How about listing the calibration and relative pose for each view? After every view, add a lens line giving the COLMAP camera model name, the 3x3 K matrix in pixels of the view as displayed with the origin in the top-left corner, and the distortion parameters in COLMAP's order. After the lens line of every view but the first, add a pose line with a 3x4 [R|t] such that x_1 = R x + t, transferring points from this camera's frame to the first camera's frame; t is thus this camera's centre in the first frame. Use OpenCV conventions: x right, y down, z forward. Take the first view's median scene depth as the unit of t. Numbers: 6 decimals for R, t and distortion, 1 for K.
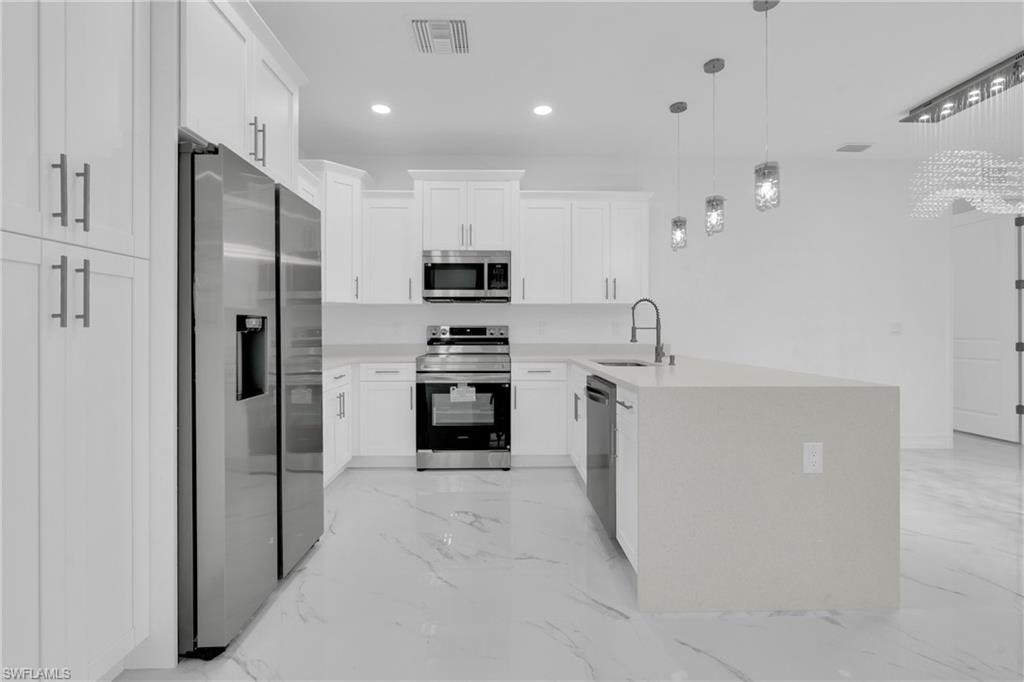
lens RADIAL K [[468.4, 0, 509.1], [0, 468.4, 329.7], [0, 0, 1]] dist [-0.003373, 0.001122]
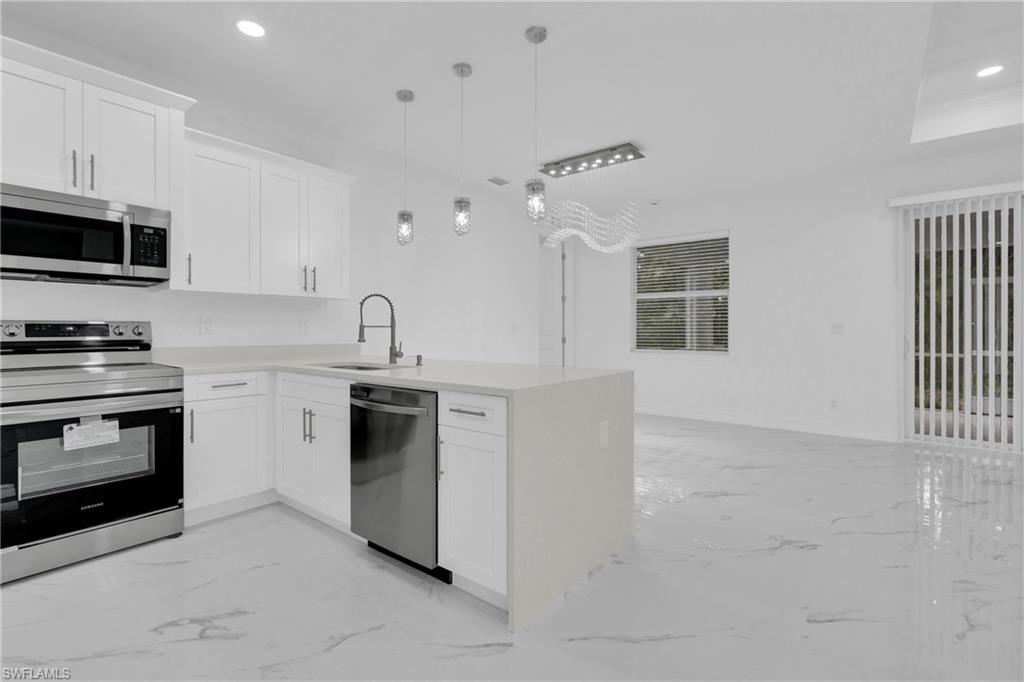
lens RADIAL K [[468.4, 0, 509.1], [0, 468.4, 329.7], [0, 0, 1]] dist [-0.003373, 0.001122]
pose [[0.640342, 0.000202, 0.768090, -0.216410], [-0.002717, 0.999994, 0.002003, 0.000510], [-0.768085, -0.003369, 0.640339, 0.204163]]
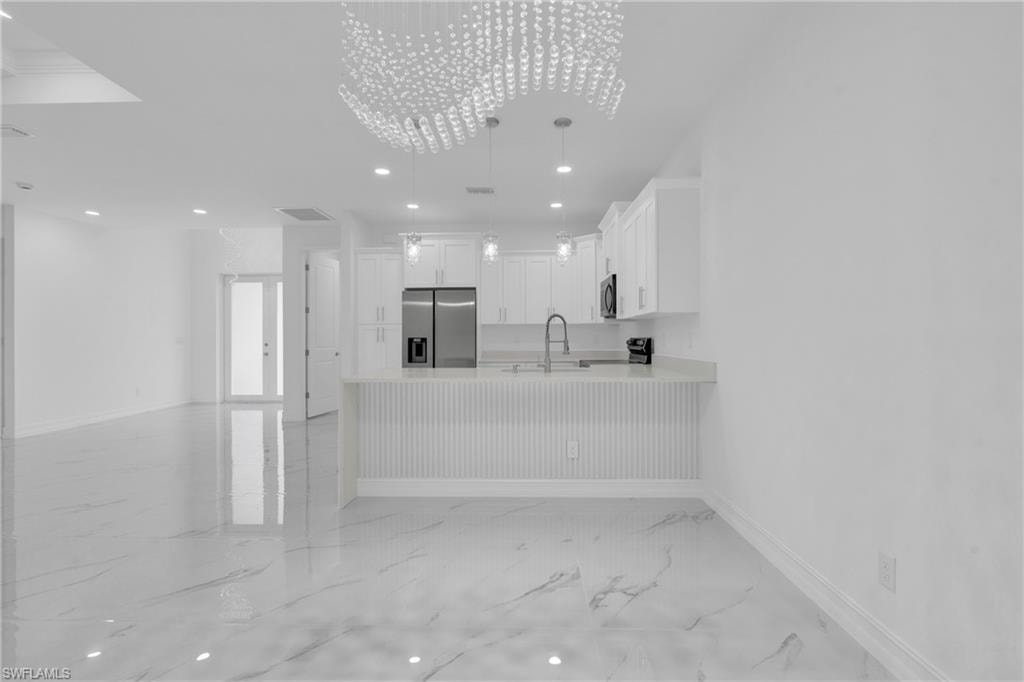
lens RADIAL K [[468.4, 0, 509.1], [0, 468.4, 329.7], [0, 0, 1]] dist [-0.003373, 0.001122]
pose [[-0.048102, -0.018232, -0.998676, 1.255413], [0.007423, 0.999799, -0.018610, -0.010401], [0.998815, -0.008309, -0.047957, 0.850474]]
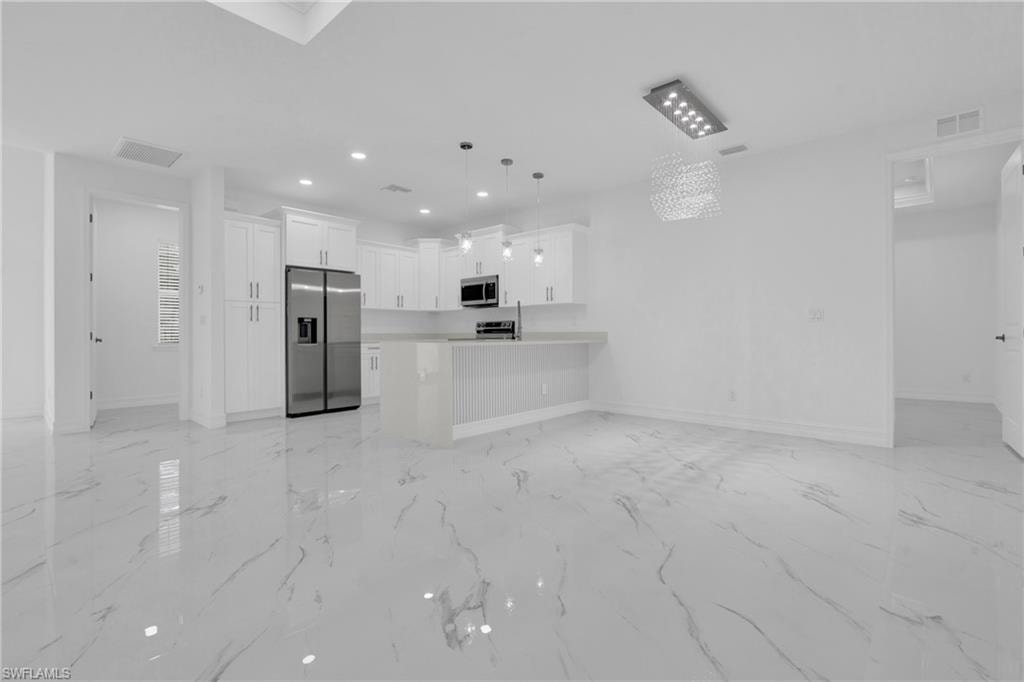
lens RADIAL K [[468.4, 0, 509.1], [0, 468.4, 329.7], [0, 0, 1]] dist [-0.003373, 0.001122]
pose [[0.727284, -0.010126, -0.686261, 1.229721], [0.006243, 0.999947, -0.008137, 0.038975], [0.686308, 0.001634, 0.727309, -0.167369]]
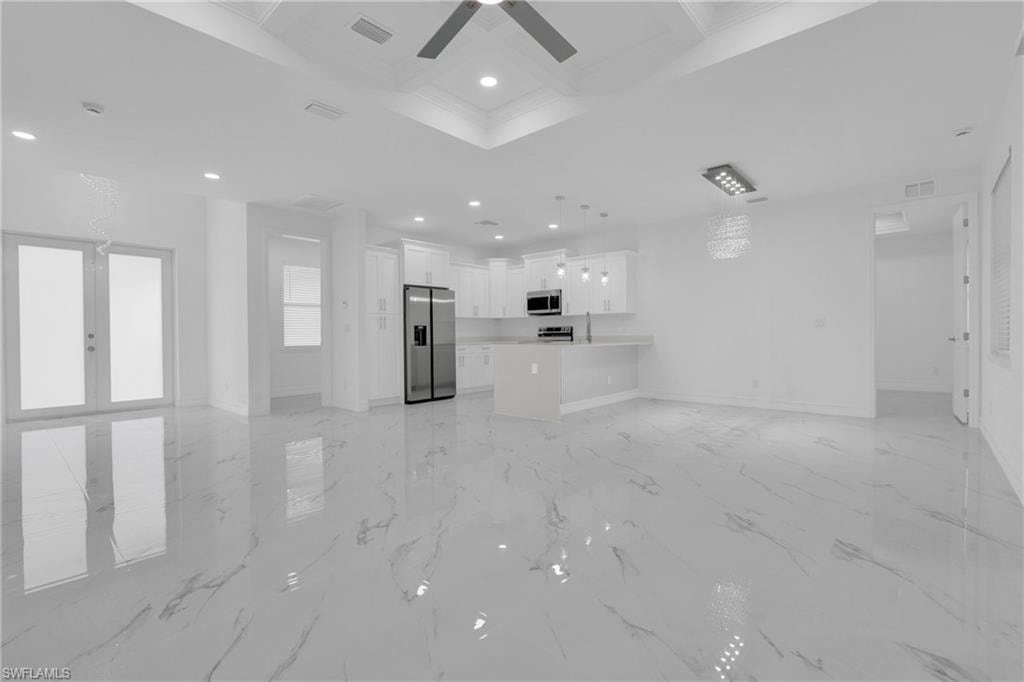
lens RADIAL K [[463.8, 0, 512.2], [0, 463.8, 334.3], [0, 0, 1]] dist [-0.002604, 0.000089]
pose [[0.735607, -0.007677, -0.677365, 1.285298], [0.011932, 0.999927, 0.001625, 0.020877], [0.677303, -0.009278, 0.735645, -0.654757]]
